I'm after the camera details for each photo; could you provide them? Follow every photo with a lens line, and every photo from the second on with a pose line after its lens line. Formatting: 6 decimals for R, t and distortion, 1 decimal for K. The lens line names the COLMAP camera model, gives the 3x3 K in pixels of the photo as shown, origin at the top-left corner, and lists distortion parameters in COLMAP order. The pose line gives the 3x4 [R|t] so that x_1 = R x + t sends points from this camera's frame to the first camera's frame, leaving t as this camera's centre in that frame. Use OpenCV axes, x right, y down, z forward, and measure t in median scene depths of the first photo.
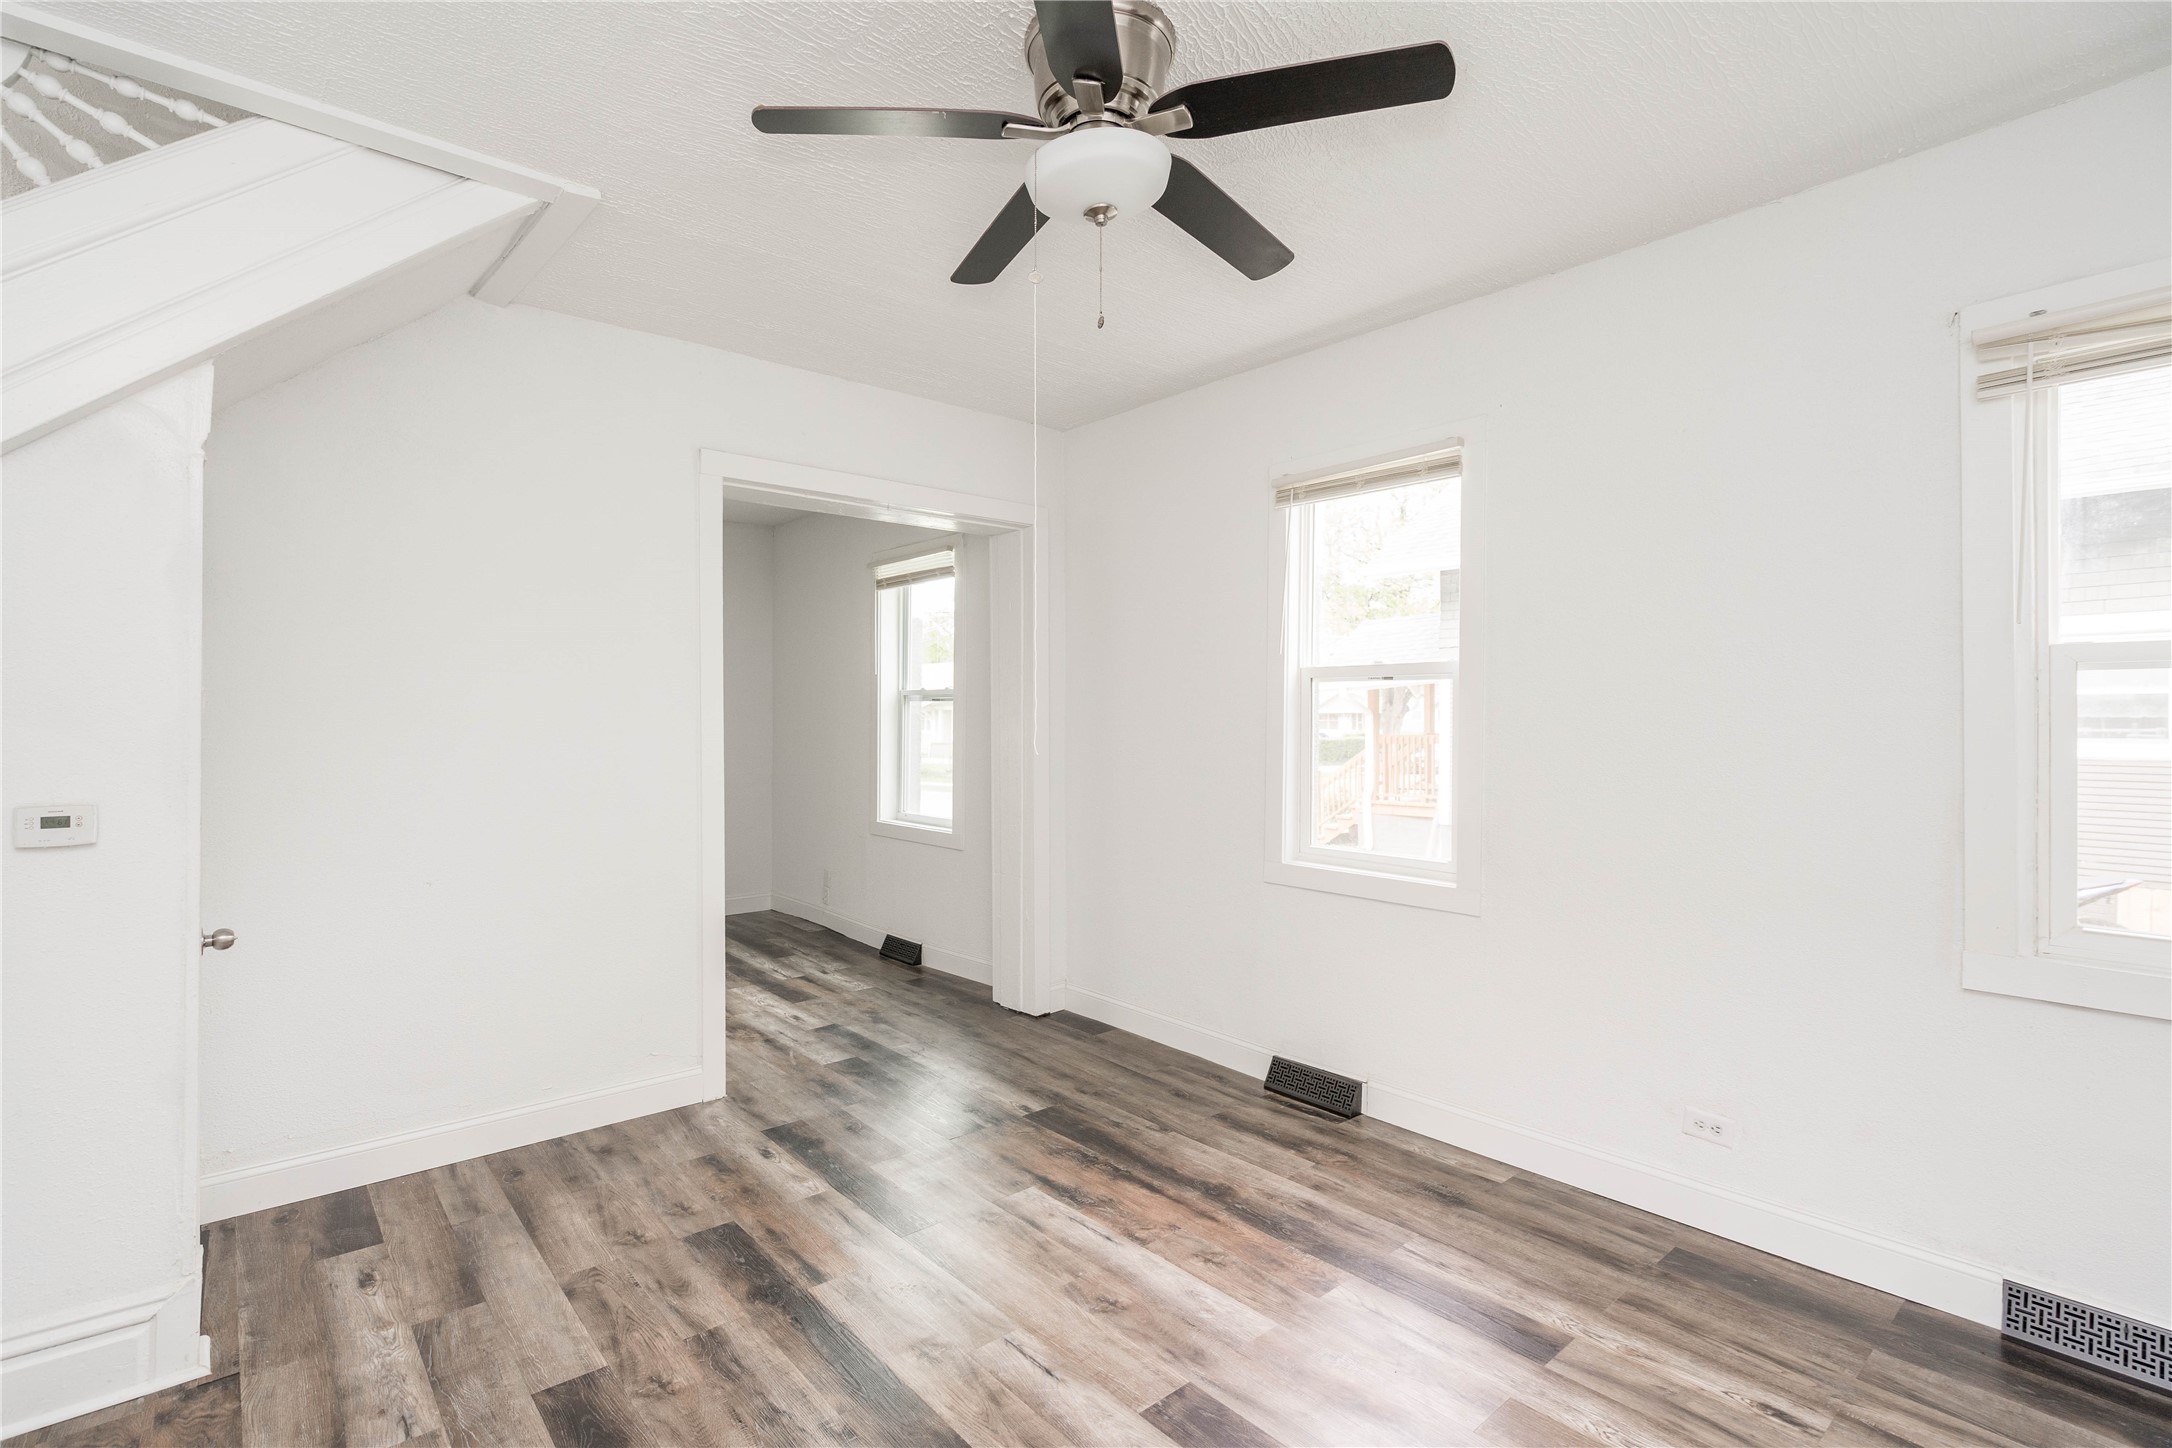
lens RADIAL K [[999.1, 0, 1069.1], [0, 999.1, 723.0], [0, 0, 1]] dist [-0.000579, -0.000185]
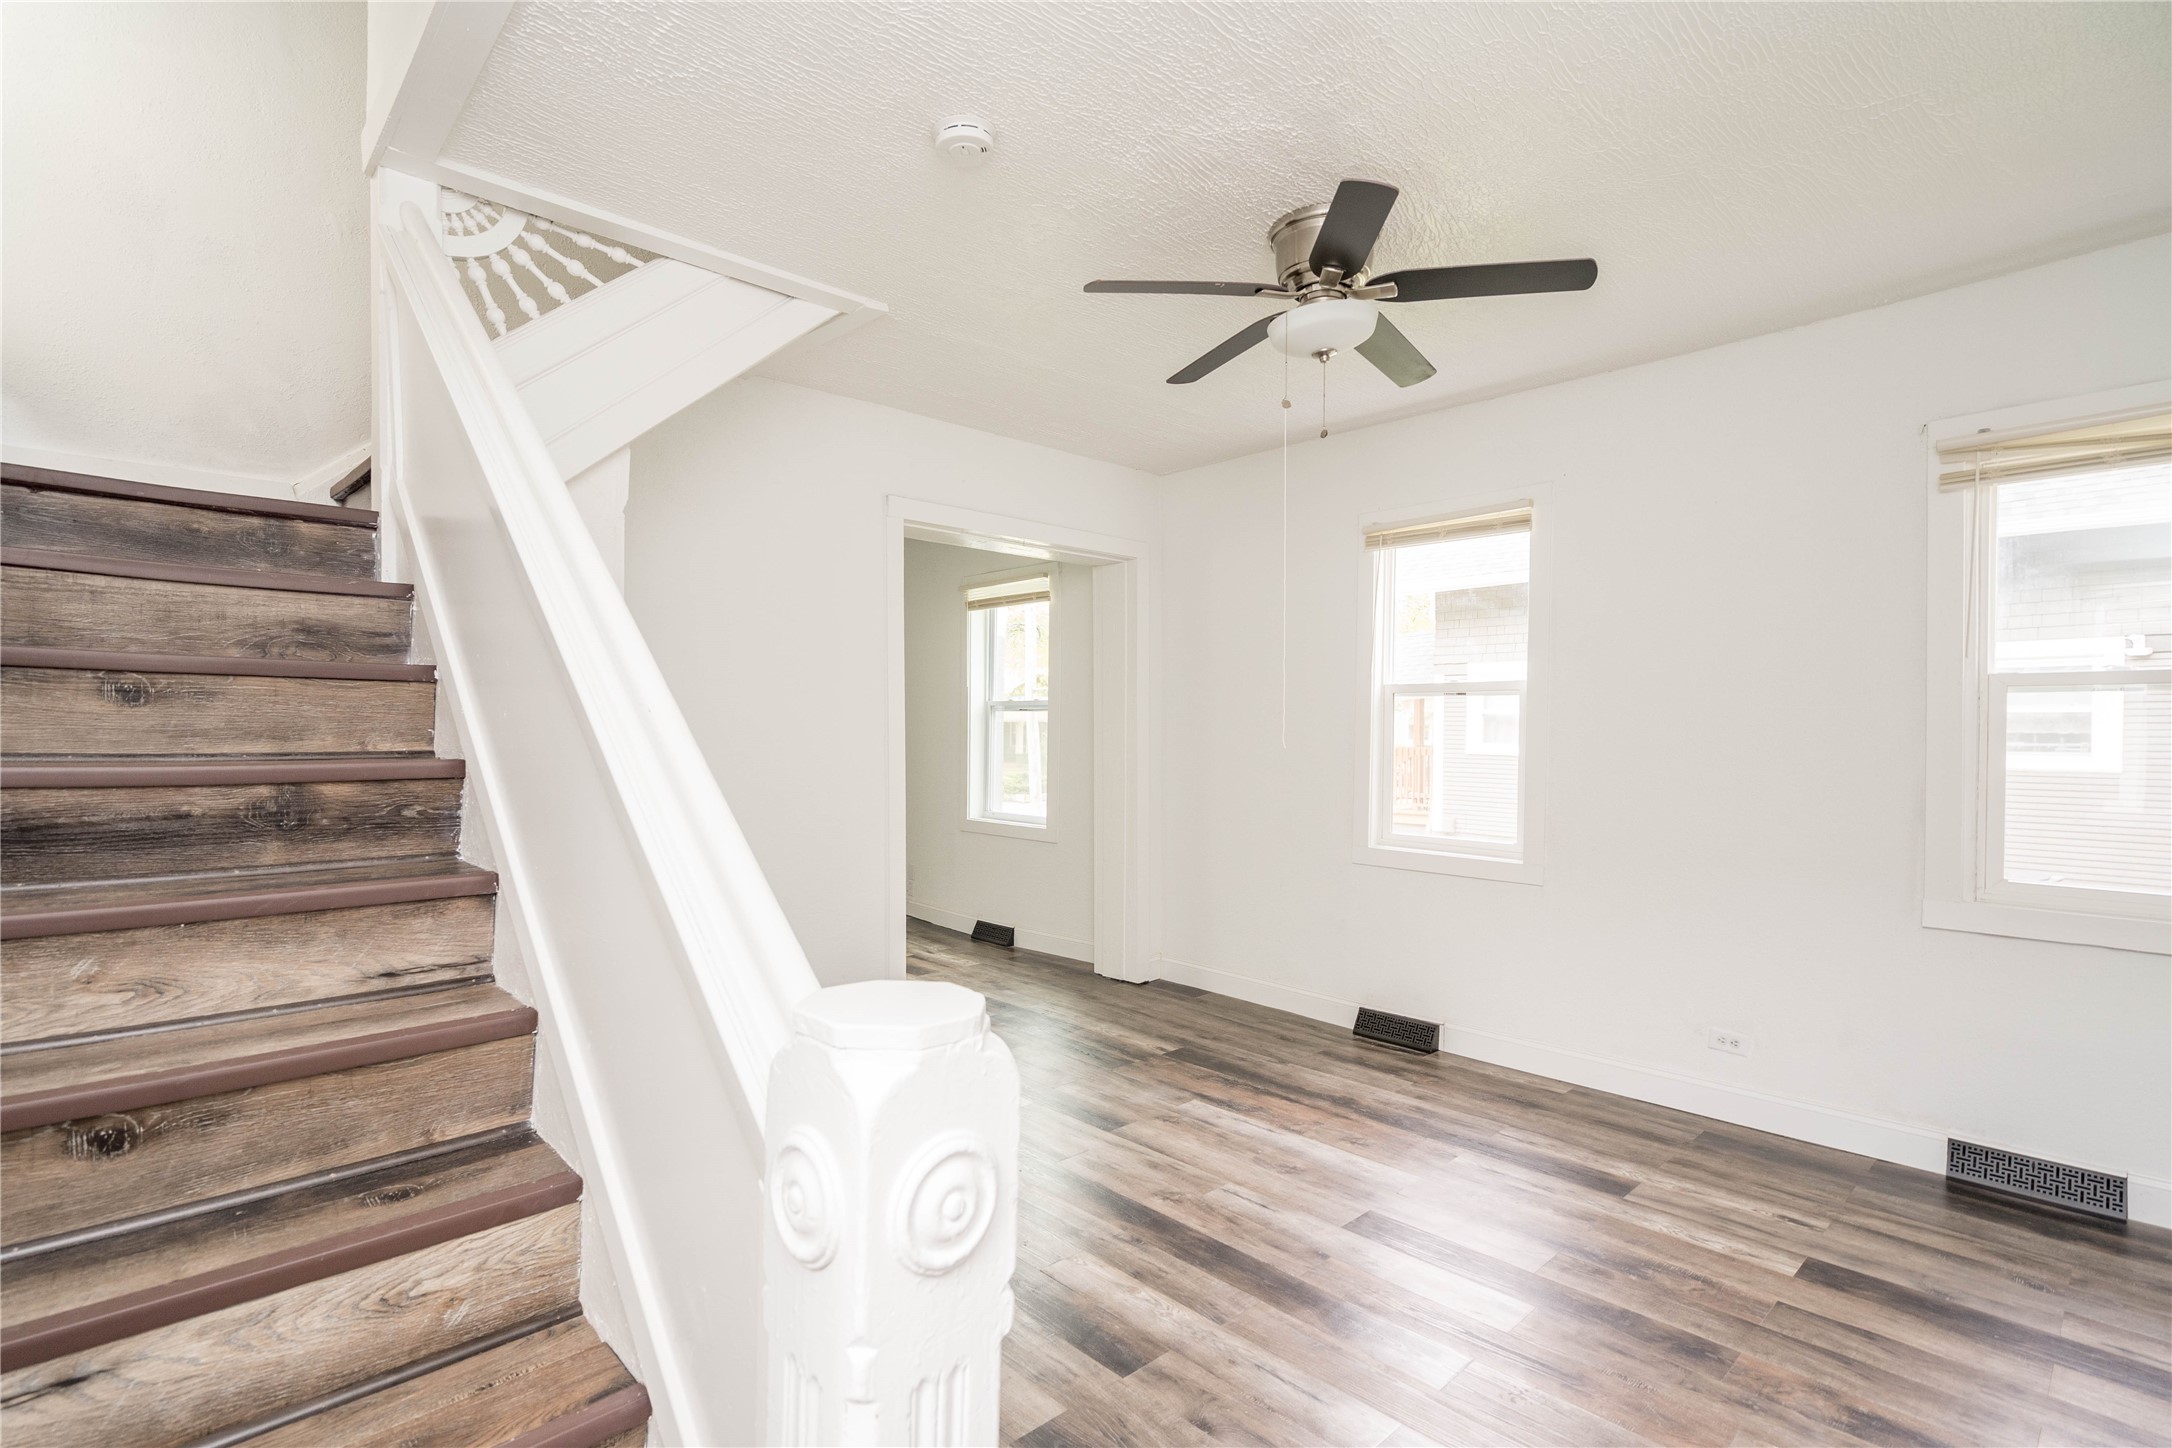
lens RADIAL K [[1000.2, 0, 1072.7], [0, 1000.2, 747.4], [0, 0, 1]] dist [-0.002817, 0.000479]
pose [[0.999392, 0.004570, 0.034563, -0.241259], [-0.004994, 0.999913, 0.012184, 0.009476], [-0.034504, -0.012349, 0.999328, -0.246001]]
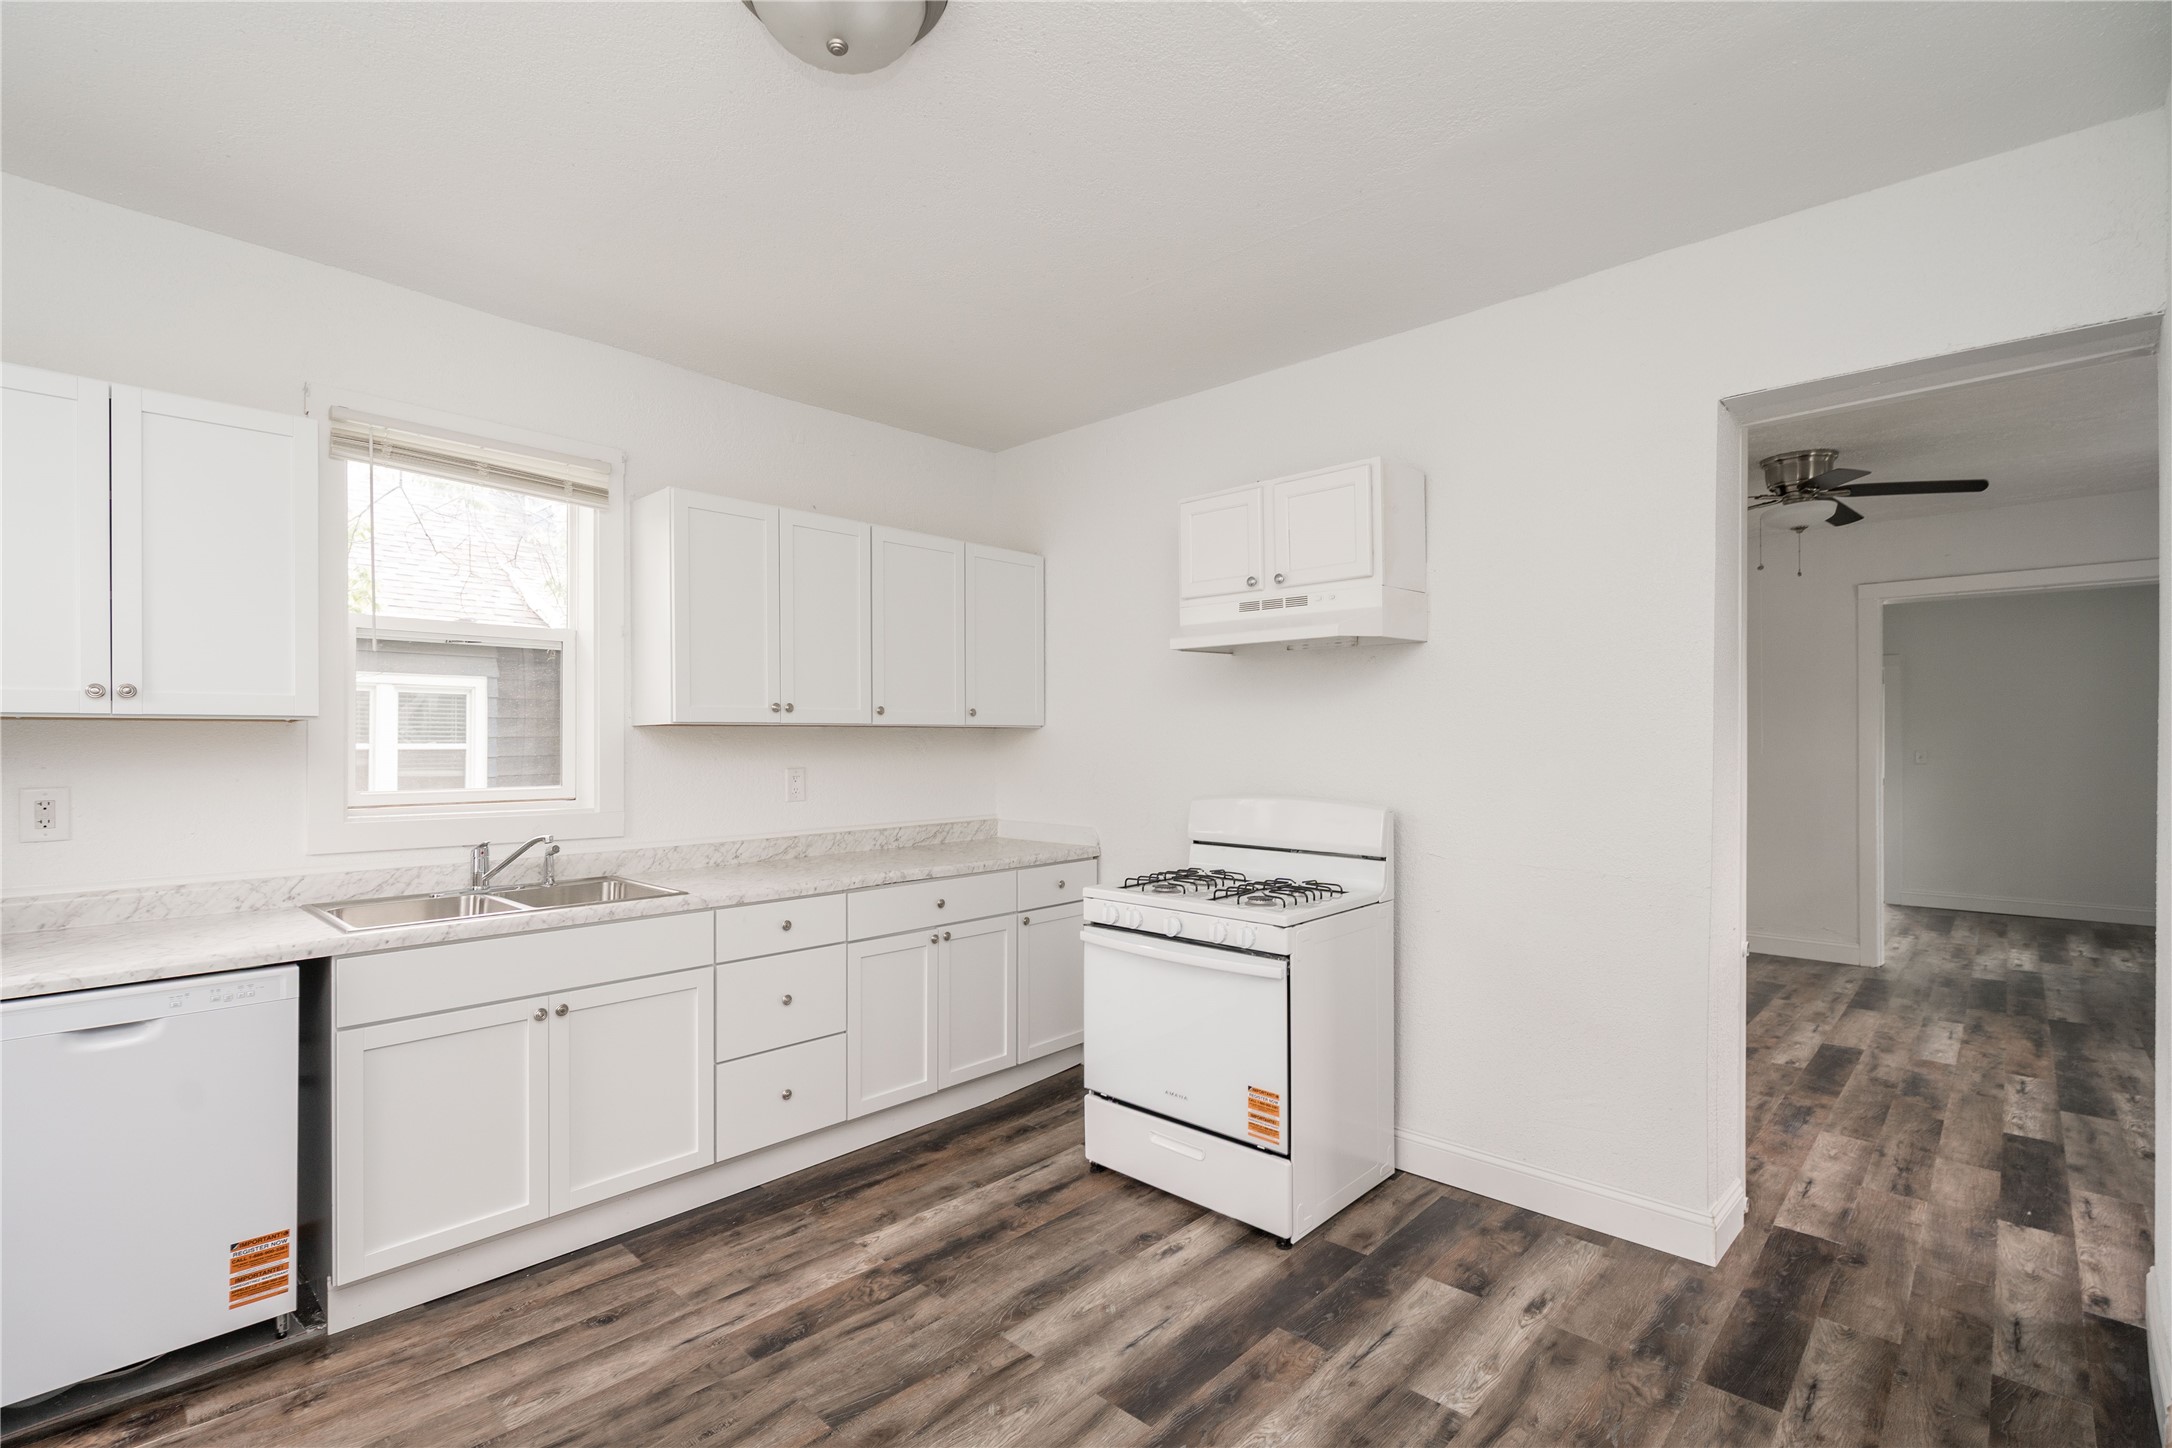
lens RADIAL K [[970.1, 0, 1068.8], [0, 970.1, 738.4], [0, 0, 1]] dist [-0.000864, 0.000090]
pose [[0.099574, -0.008114, -0.994997, 1.467633], [-0.000857, 0.999966, -0.008241, 0.003632], [0.995030, 0.001673, 0.099563, -0.662790]]
